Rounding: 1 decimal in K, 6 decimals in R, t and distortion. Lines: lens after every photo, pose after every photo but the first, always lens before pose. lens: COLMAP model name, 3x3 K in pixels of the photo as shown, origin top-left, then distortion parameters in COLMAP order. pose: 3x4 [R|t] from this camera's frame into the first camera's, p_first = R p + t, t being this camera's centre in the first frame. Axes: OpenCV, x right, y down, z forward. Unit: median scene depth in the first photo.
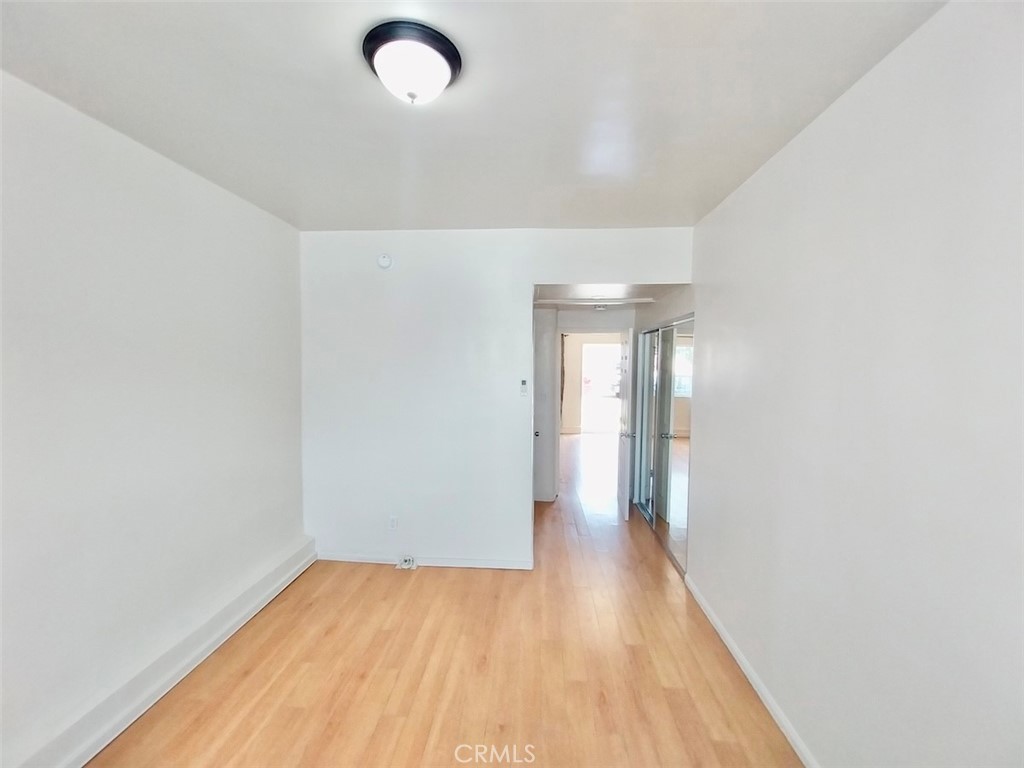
lens RADIAL K [[406.9, 0, 509.3], [0, 406.9, 383.4], [0, 0, 1]] dist [-0.003452, -0.001498]
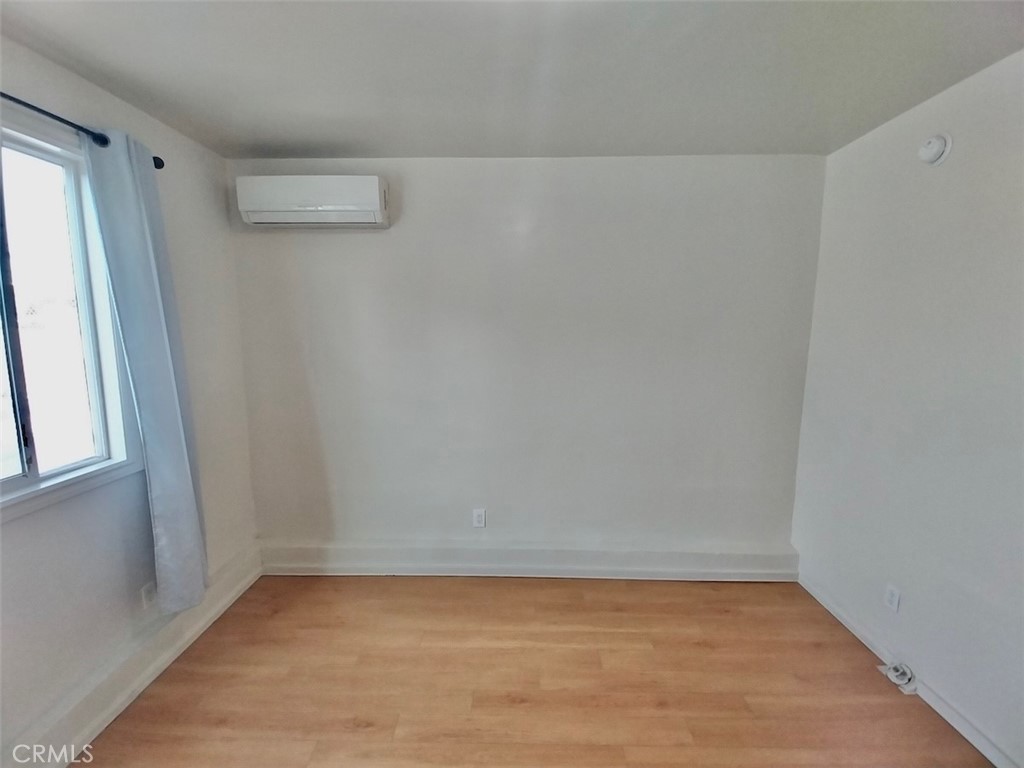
lens RADIAL K [[406.9, 0, 510.5], [0, 406.9, 382.5], [0, 0, 1]] dist [-0.003452, -0.001498]
pose [[0.074951, 0.120850, -0.989837, 0.339376], [-0.059297, 0.991413, 0.116552, -0.020077], [0.995423, 0.049959, 0.081473, 0.534413]]
